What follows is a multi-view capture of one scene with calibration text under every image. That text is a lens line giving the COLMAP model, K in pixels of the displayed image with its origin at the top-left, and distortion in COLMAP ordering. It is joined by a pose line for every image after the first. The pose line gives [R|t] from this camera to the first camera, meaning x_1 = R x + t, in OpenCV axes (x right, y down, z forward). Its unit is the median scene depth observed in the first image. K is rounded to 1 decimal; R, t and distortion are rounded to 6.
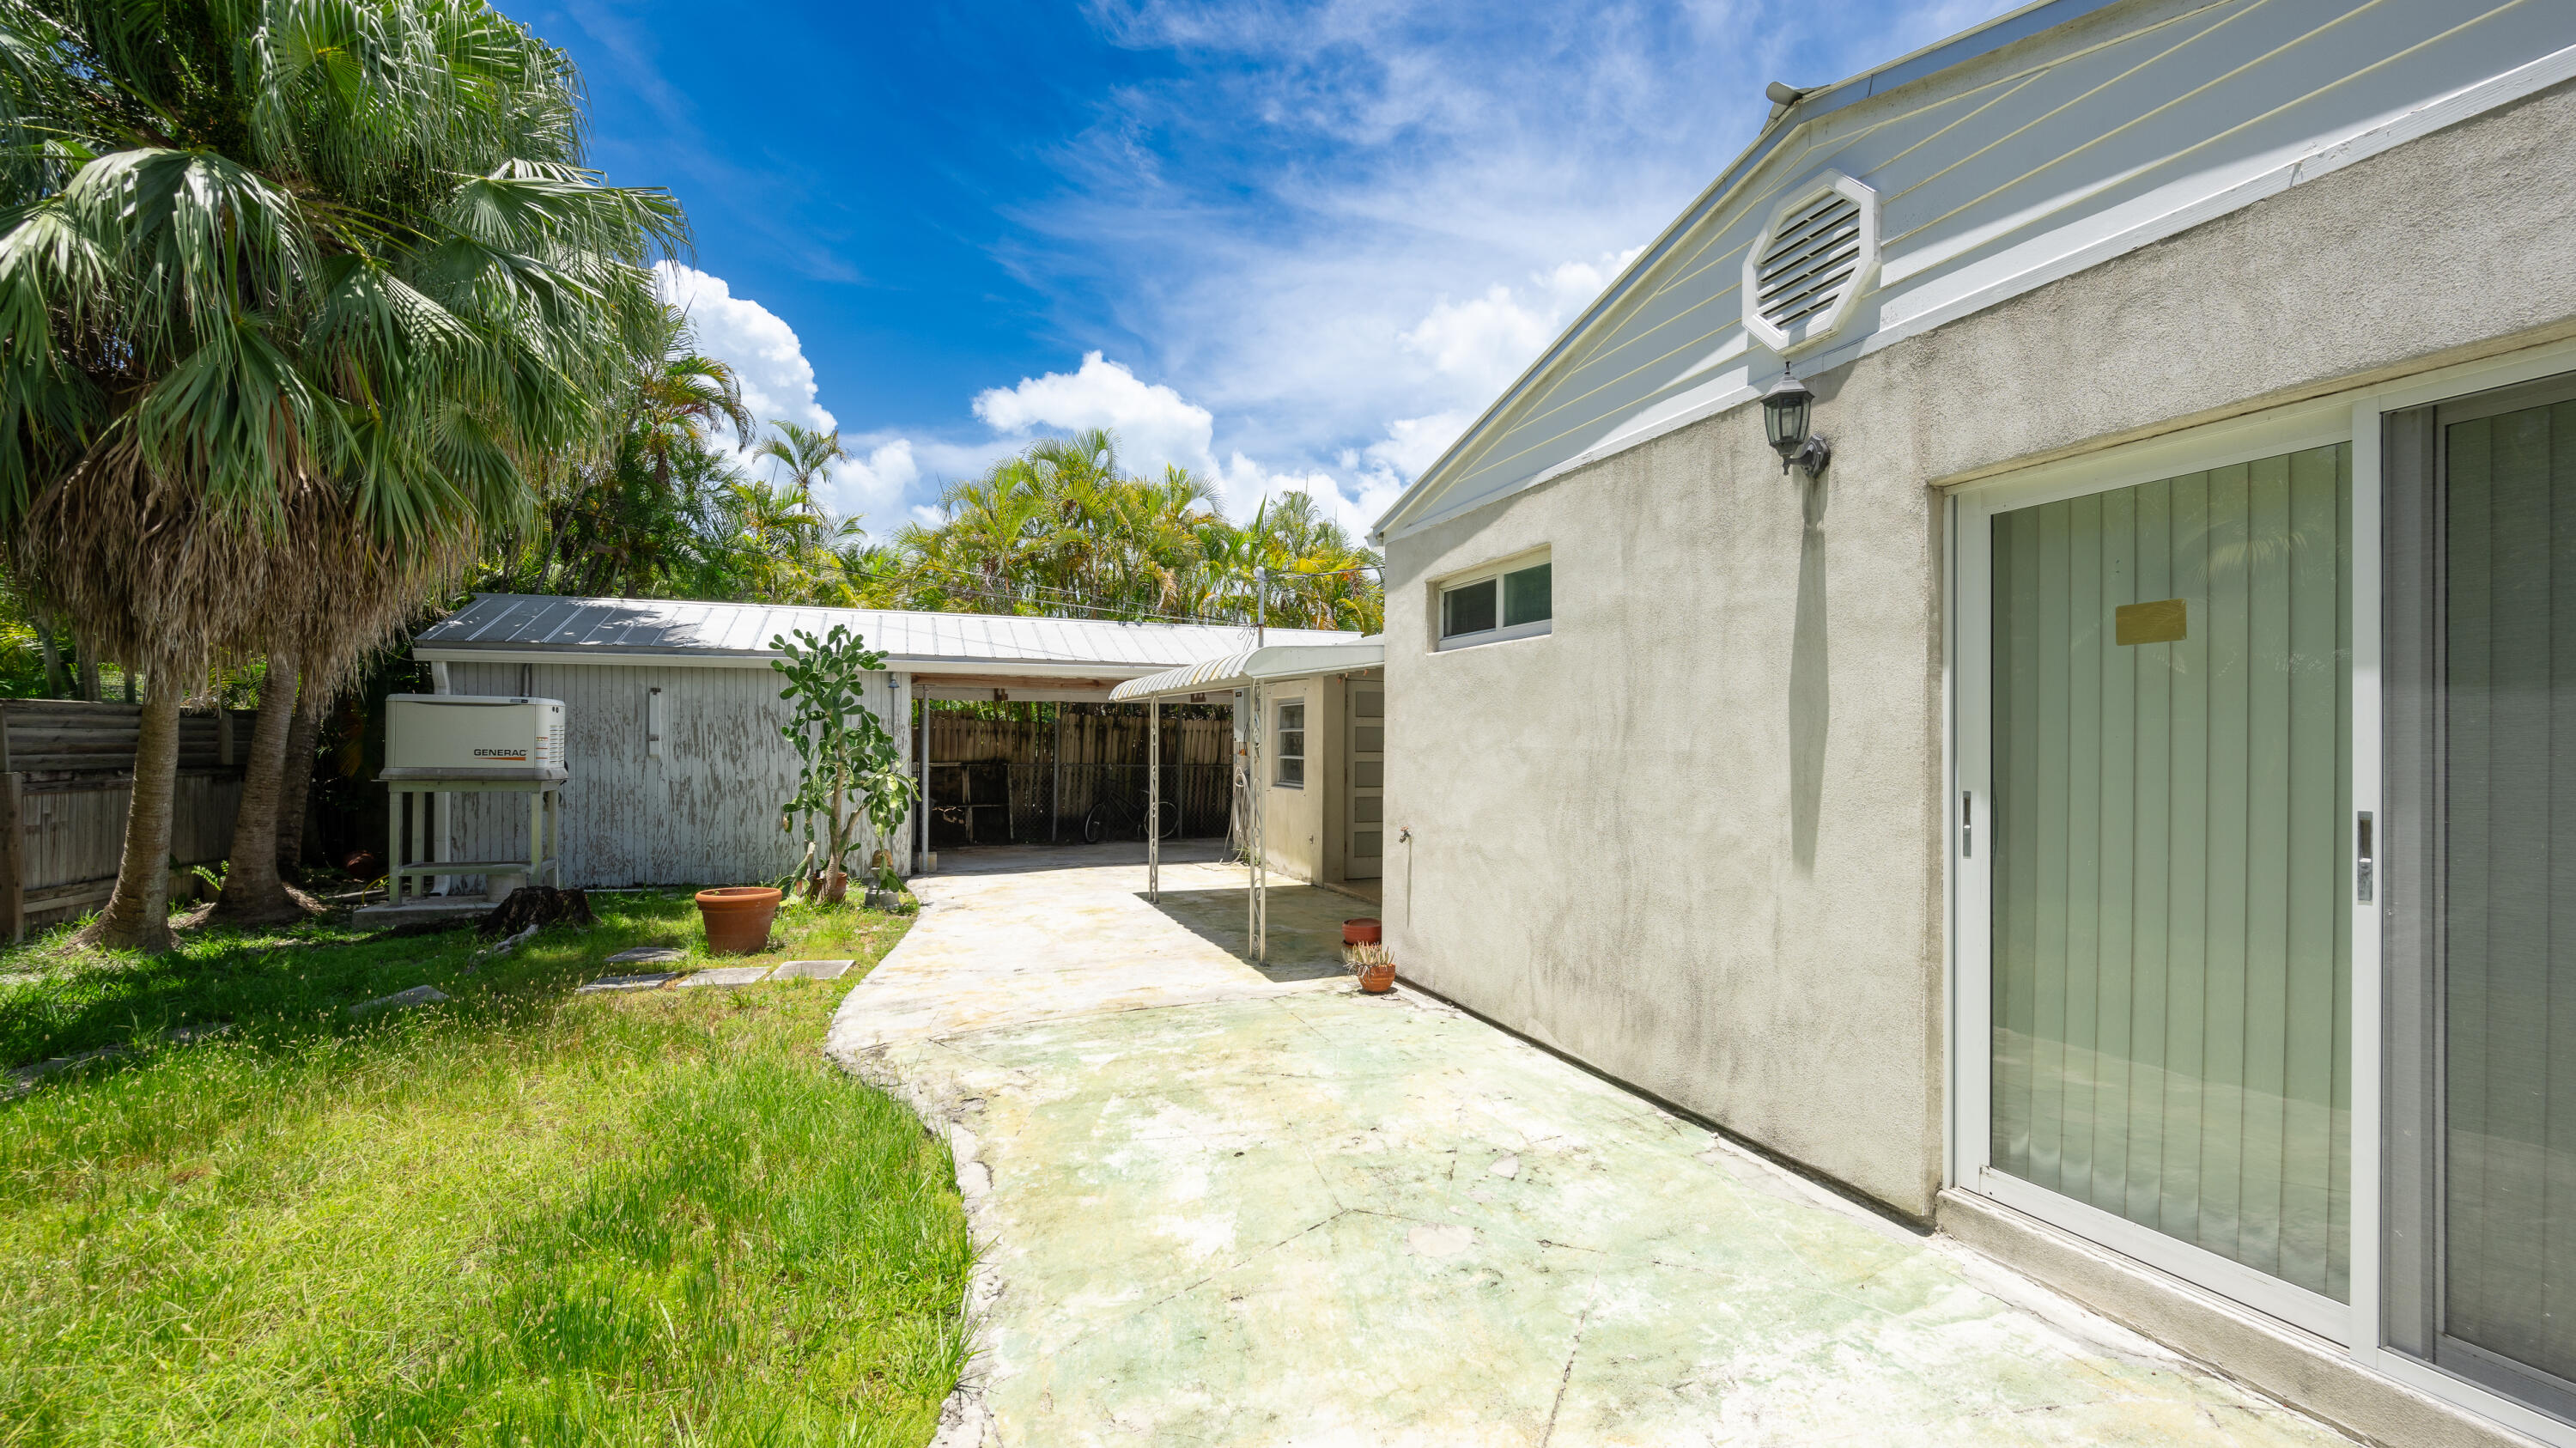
lens RADIAL K [[1020.4, 0, 1283.6], [0, 1020.4, 741.4], [0, 0, 1]] dist [-0.004254, -0.000284]
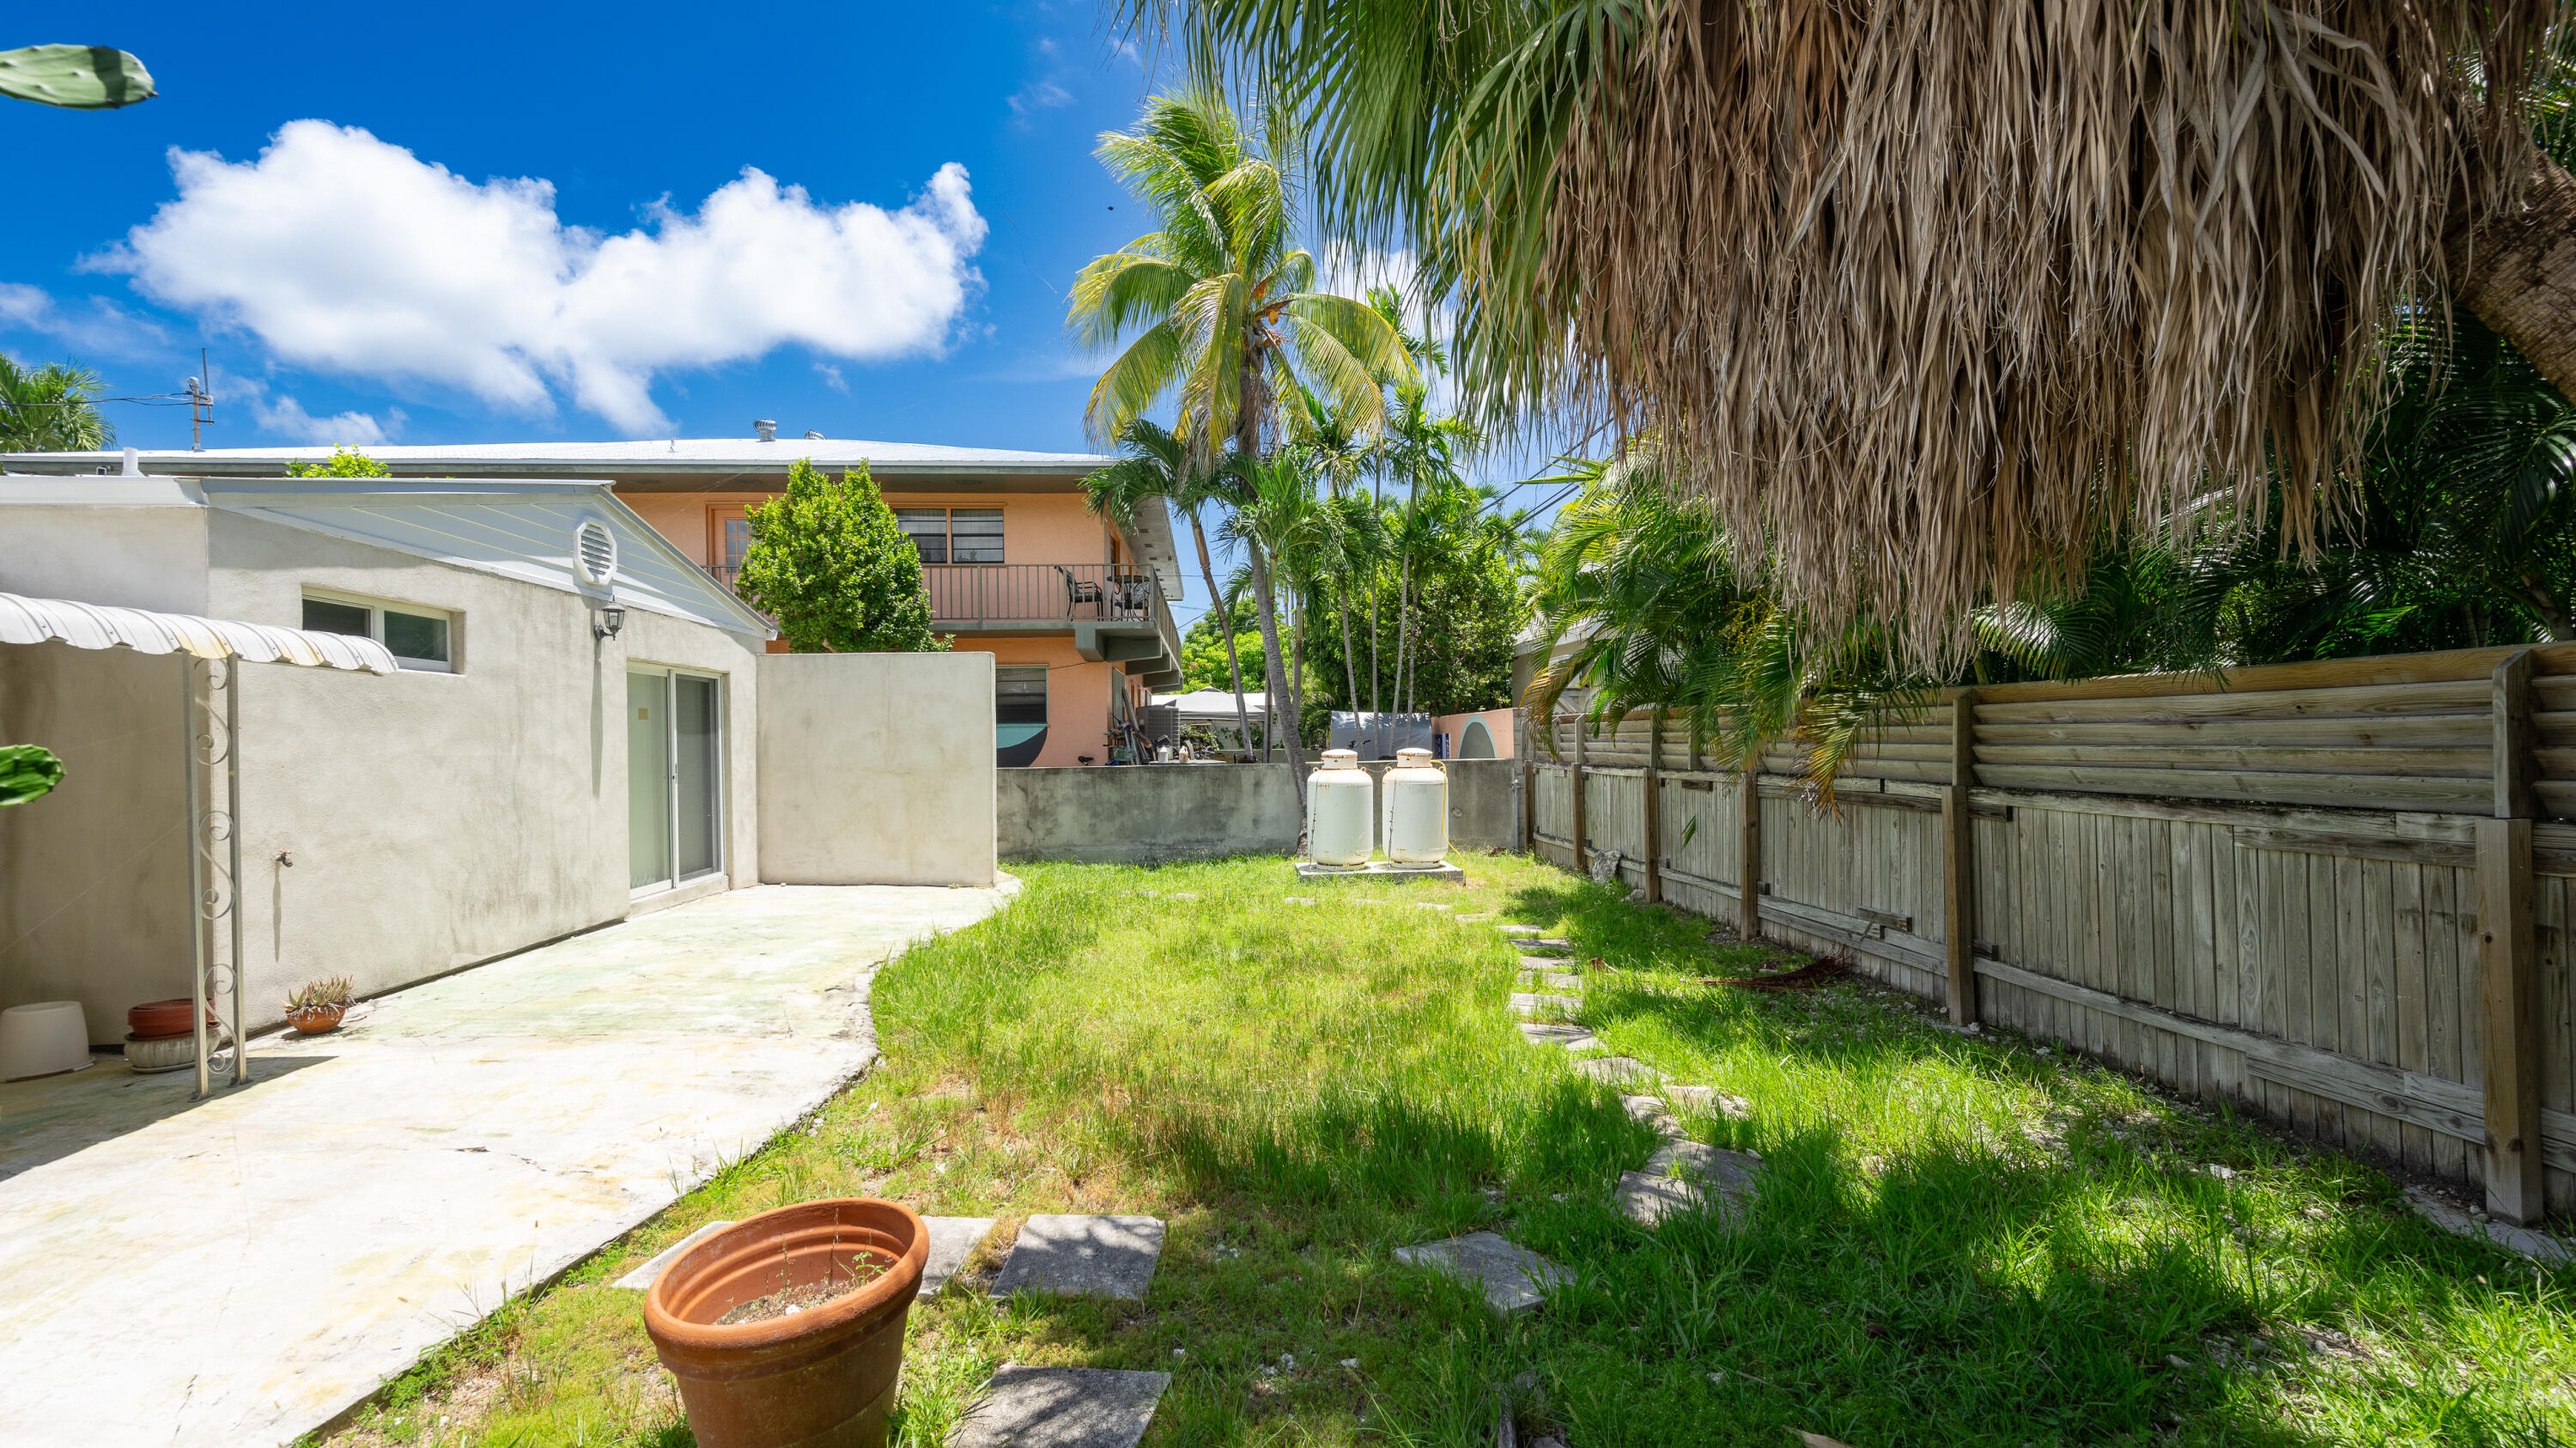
lens RADIAL K [[1020.4, 0, 1283.6], [0, 1020.4, 741.4], [0, 0, 1]] dist [-0.004254, -0.000284]
pose [[-0.958457, 0.009473, 0.285079, -1.335517], [0.010846, 0.999936, 0.003236, -0.005170], [-0.285030, 0.006193, -0.958499, 2.196968]]
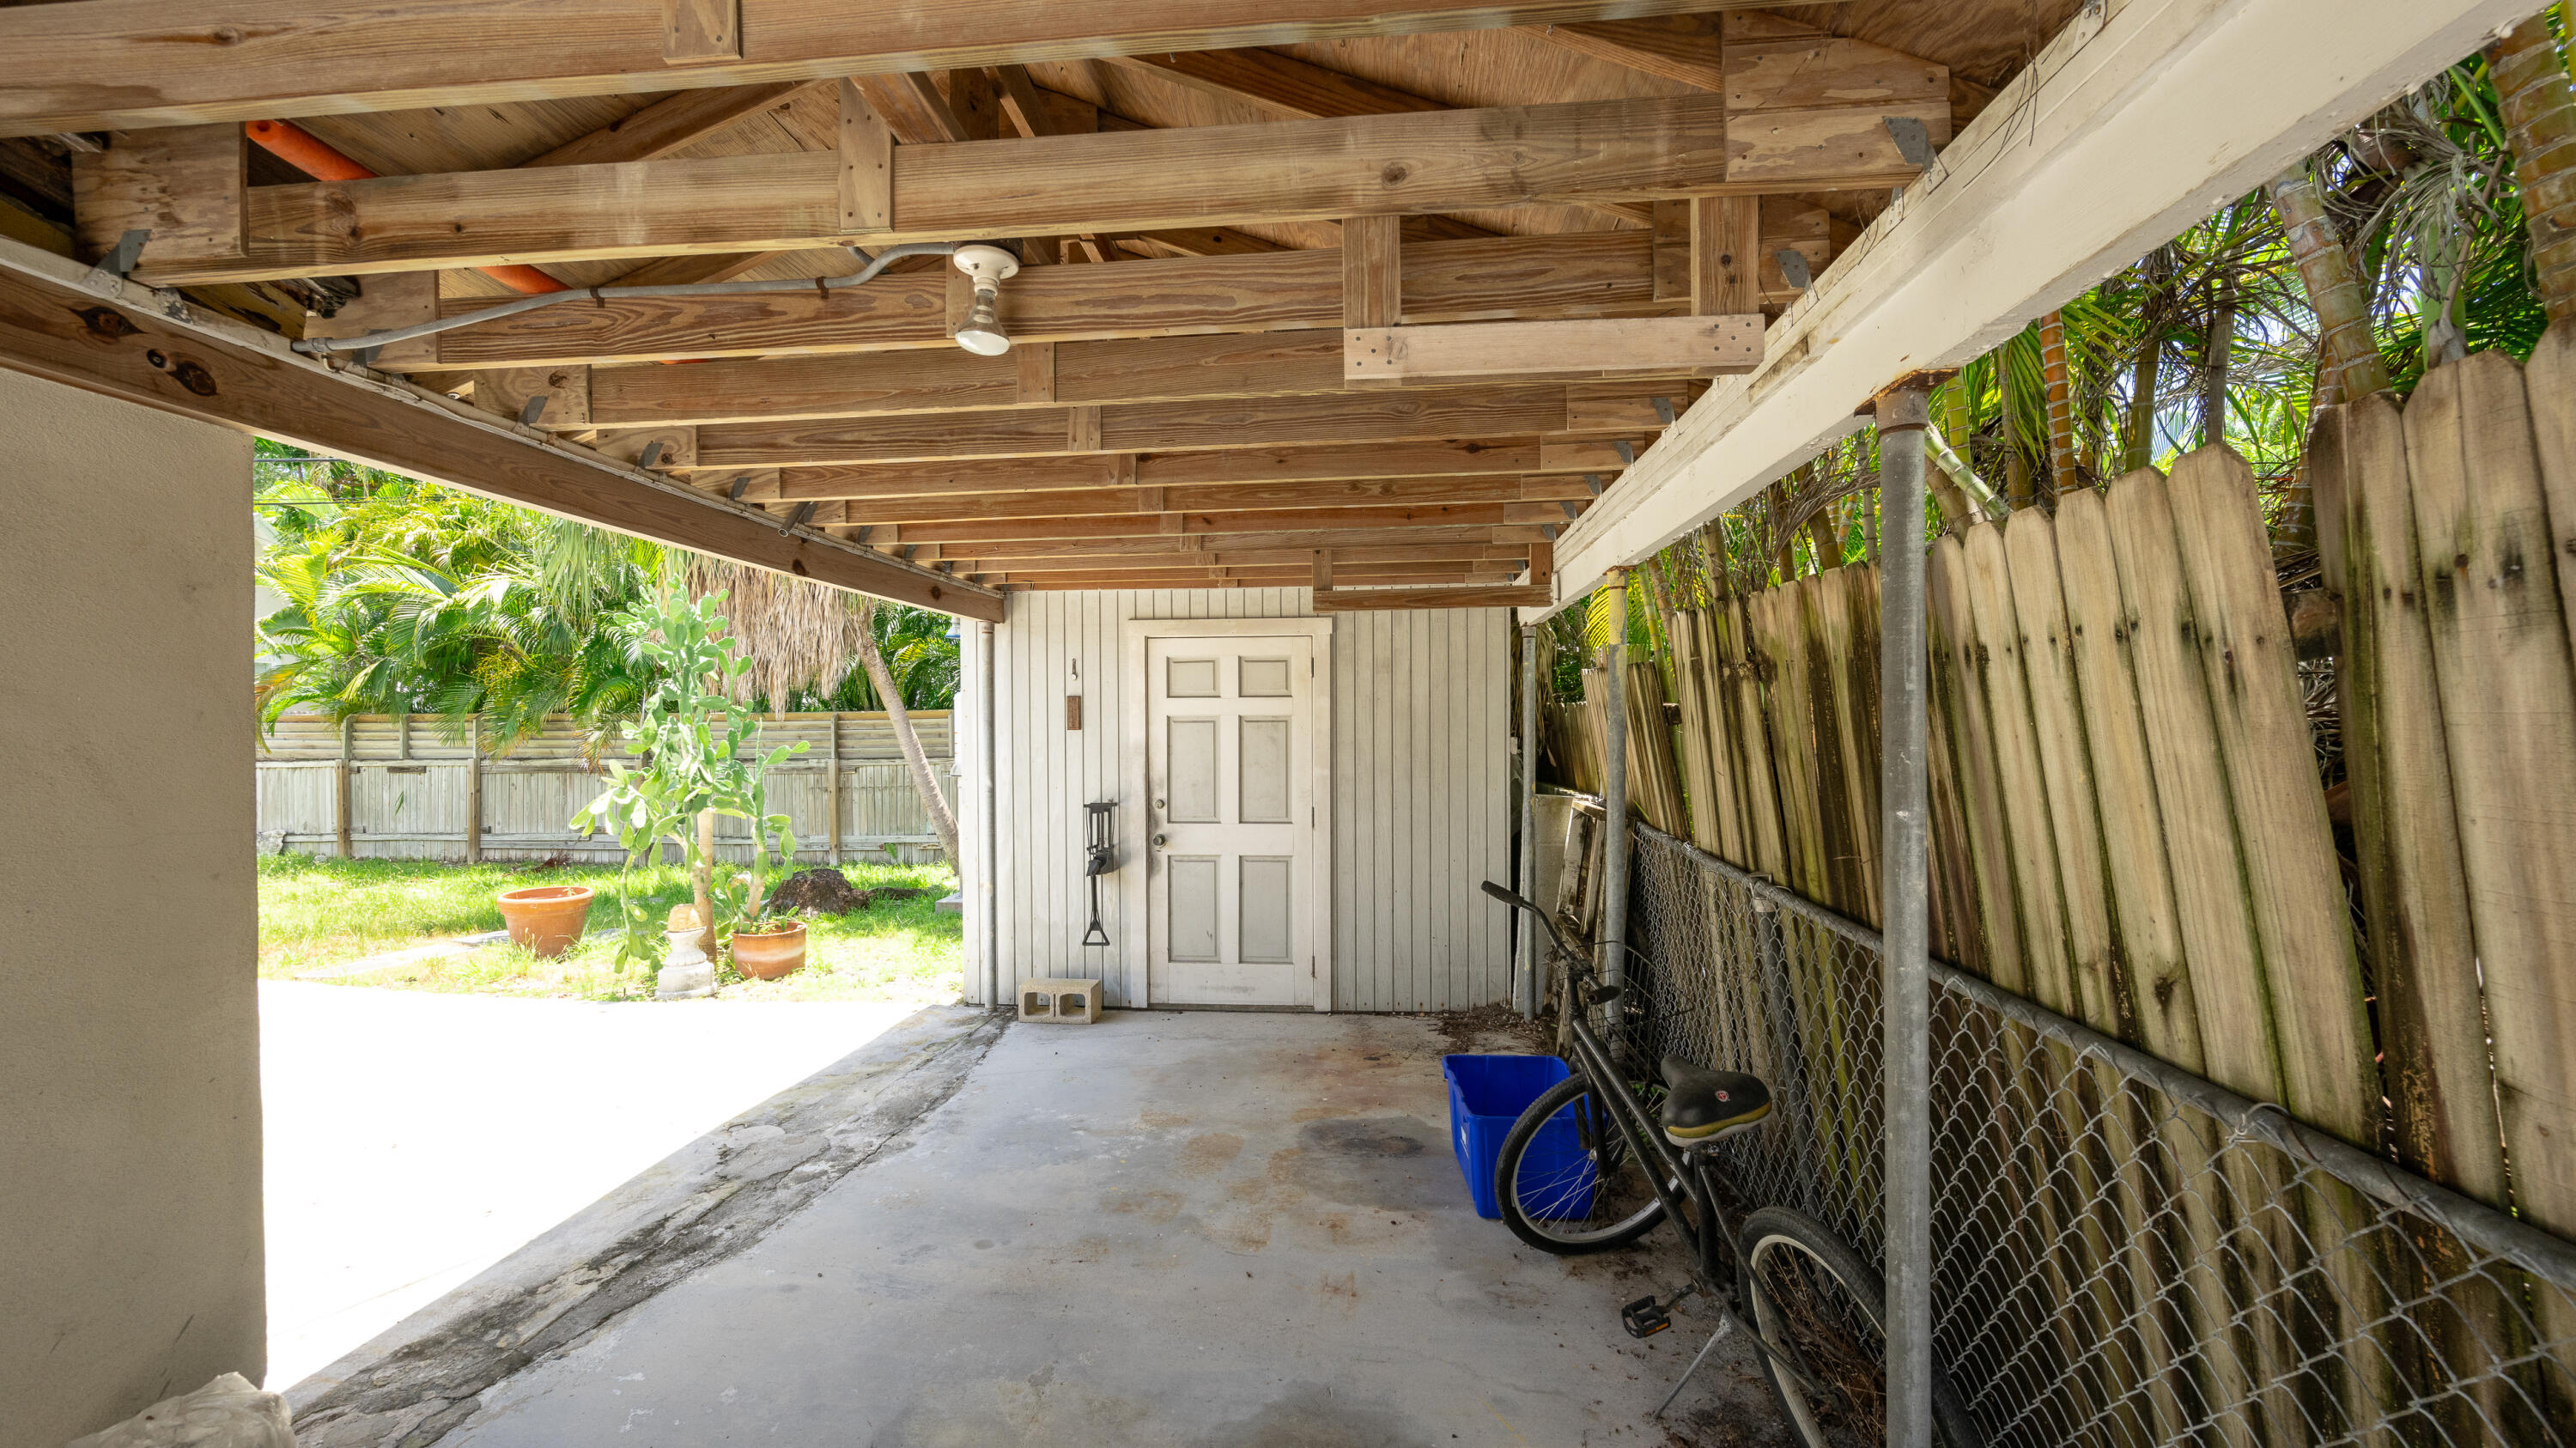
lens RADIAL K [[1020.4, 0, 1283.6], [0, 1020.4, 741.4], [0, 0, 1]] dist [-0.004254, -0.000284]
pose [[-0.428325, 0.008352, -0.903586, 0.065600], [0.000948, 0.999961, 0.008794, -0.006852], [0.903624, 0.002910, -0.428316, 3.584075]]
